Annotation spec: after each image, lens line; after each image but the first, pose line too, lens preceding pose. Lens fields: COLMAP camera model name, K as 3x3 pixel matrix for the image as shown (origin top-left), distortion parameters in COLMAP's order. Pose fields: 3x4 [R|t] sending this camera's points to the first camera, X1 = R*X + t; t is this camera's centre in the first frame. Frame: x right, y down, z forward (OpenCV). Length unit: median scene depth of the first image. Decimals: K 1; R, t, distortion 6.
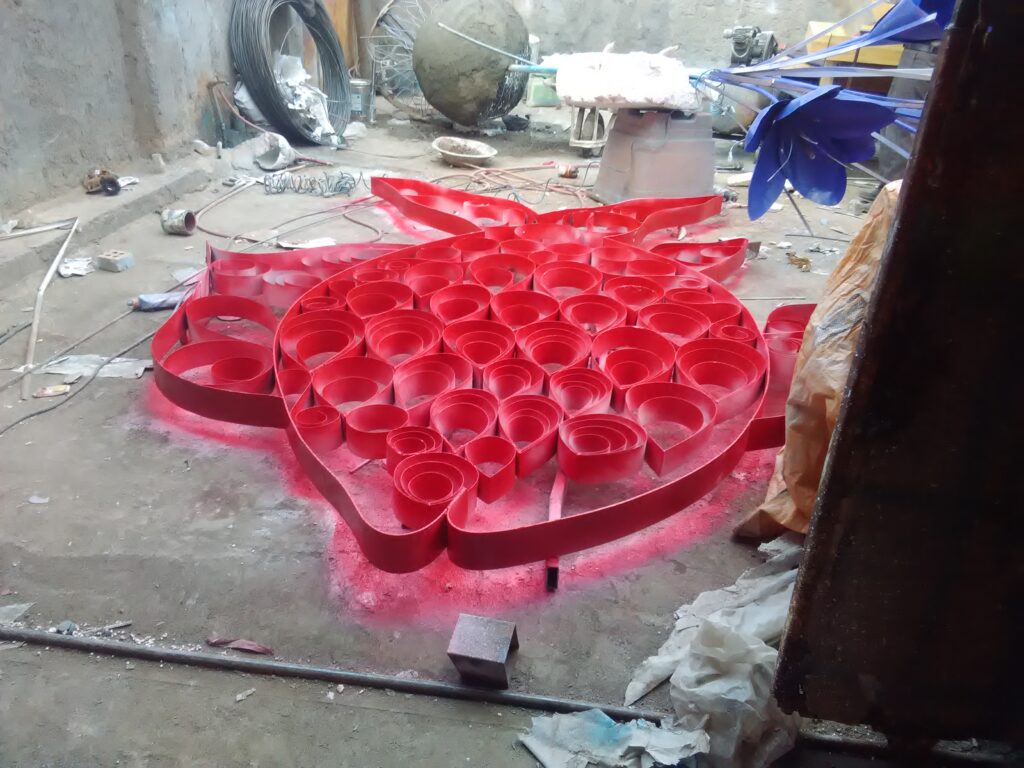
lens RADIAL K [[774.6, 0, 509.0], [0, 774.6, 385.1], [0, 0, 1]] dist [0.114811, -0.171663]
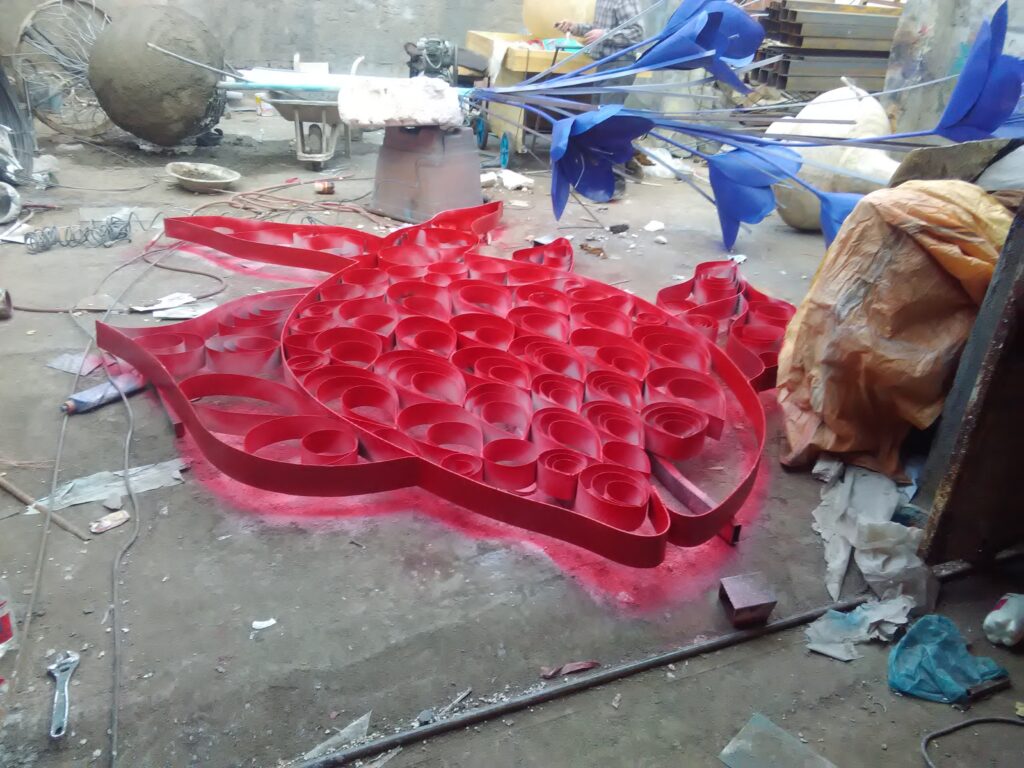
lens RADIAL K [[762.7, 0, 512.0], [0, 762.7, 384.0], [0, 0, 1]] dist [0.110390, -0.165356]
pose [[0.869916, -0.214827, 0.443955, -0.302192], [0.207250, 0.976045, 0.066201, -0.059239], [-0.447542, 0.034421, 0.893600, 0.011636]]
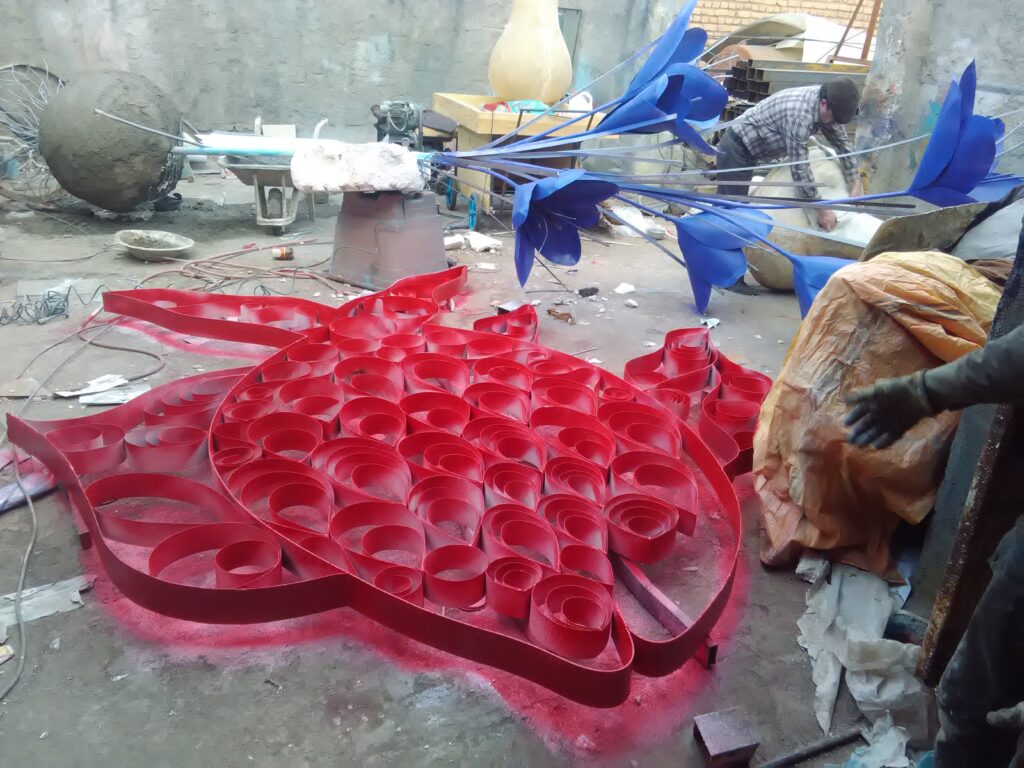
lens RADIAL K [[774.6, 0, 509.0], [0, 774.6, 385.1], [0, 0, 1]] dist [0.114811, -0.171663]
pose [[0.857068, -0.200440, 0.474613, -0.255355], [0.225357, 0.974266, 0.004500, -0.078739], [-0.463302, 0.103100, 0.880183, 0.040537]]
